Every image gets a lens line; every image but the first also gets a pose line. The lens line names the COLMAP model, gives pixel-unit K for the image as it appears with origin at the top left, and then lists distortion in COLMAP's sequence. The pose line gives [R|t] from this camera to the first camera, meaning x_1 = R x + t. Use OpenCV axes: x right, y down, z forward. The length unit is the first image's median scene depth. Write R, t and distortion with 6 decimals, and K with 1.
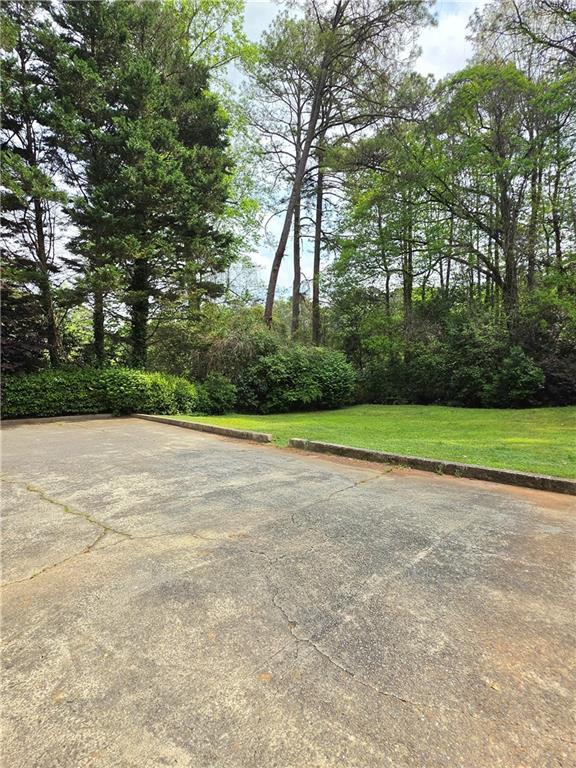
lens RADIAL K [[411.0, 0, 287.4], [0, 411.0, 382.1], [0, 0, 1]] dist [-0.006462, 0.002500]
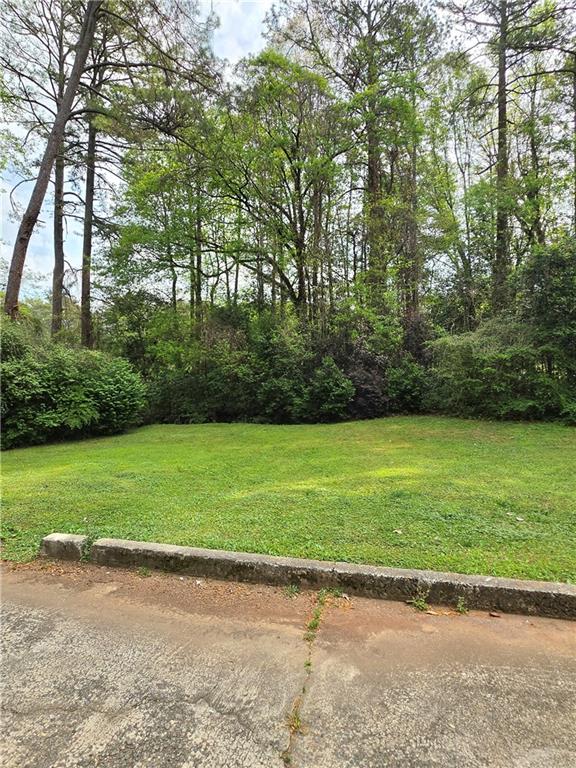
lens RADIAL K [[411.0, 0, 290.9], [0, 411.0, 385.3], [0, 0, 1]] dist [-0.006462, 0.002500]
pose [[0.859097, -0.002932, 0.511805, 0.004006], [0.015093, 0.999694, -0.019609, -0.003720], [-0.511591, 0.024571, 0.858878, 0.164116]]
